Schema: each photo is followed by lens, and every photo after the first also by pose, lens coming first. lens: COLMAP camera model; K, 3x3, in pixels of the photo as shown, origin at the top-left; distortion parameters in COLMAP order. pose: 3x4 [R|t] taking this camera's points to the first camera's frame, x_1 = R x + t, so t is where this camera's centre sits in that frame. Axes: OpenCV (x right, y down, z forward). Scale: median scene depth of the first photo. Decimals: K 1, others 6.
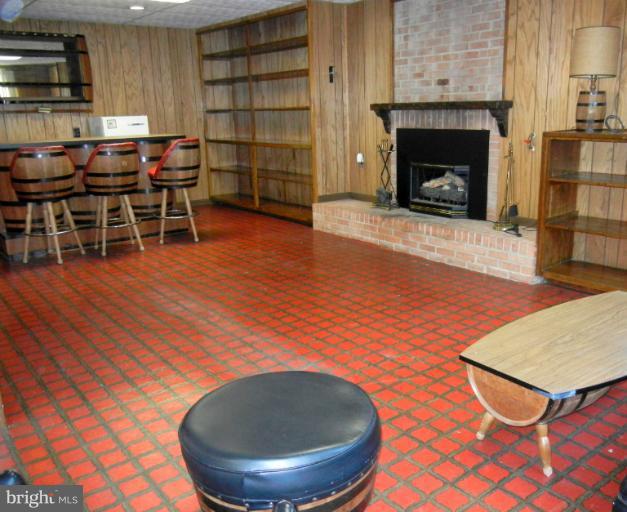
lens RADIAL K [[595.5, 0, 340.0], [0, 595.5, 257.1], [0, 0, 1]] dist [0.007593, -0.003601]
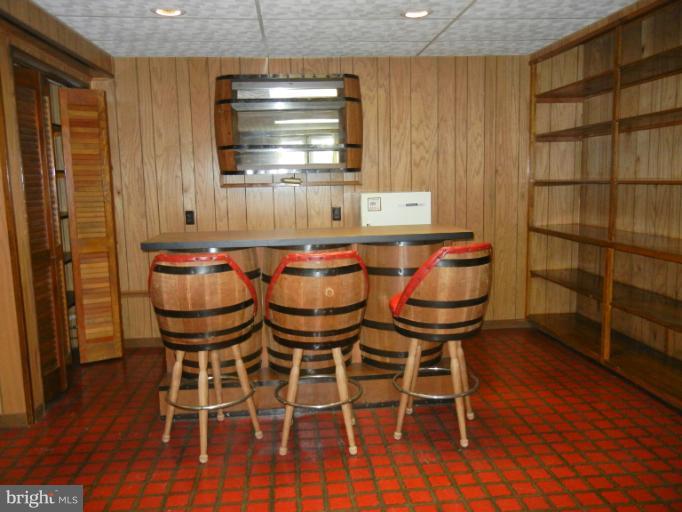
lens RADIAL K [[583.9, 0, 341.0], [0, 583.9, 256.0], [0, 0, 1]] dist [-0.000766, 0.006747]
pose [[0.837120, 0.075659, -0.541762, -0.078520], [-0.127670, 0.990060, -0.059008, -0.149425], [0.531912, 0.118564, 0.838458, 0.543061]]
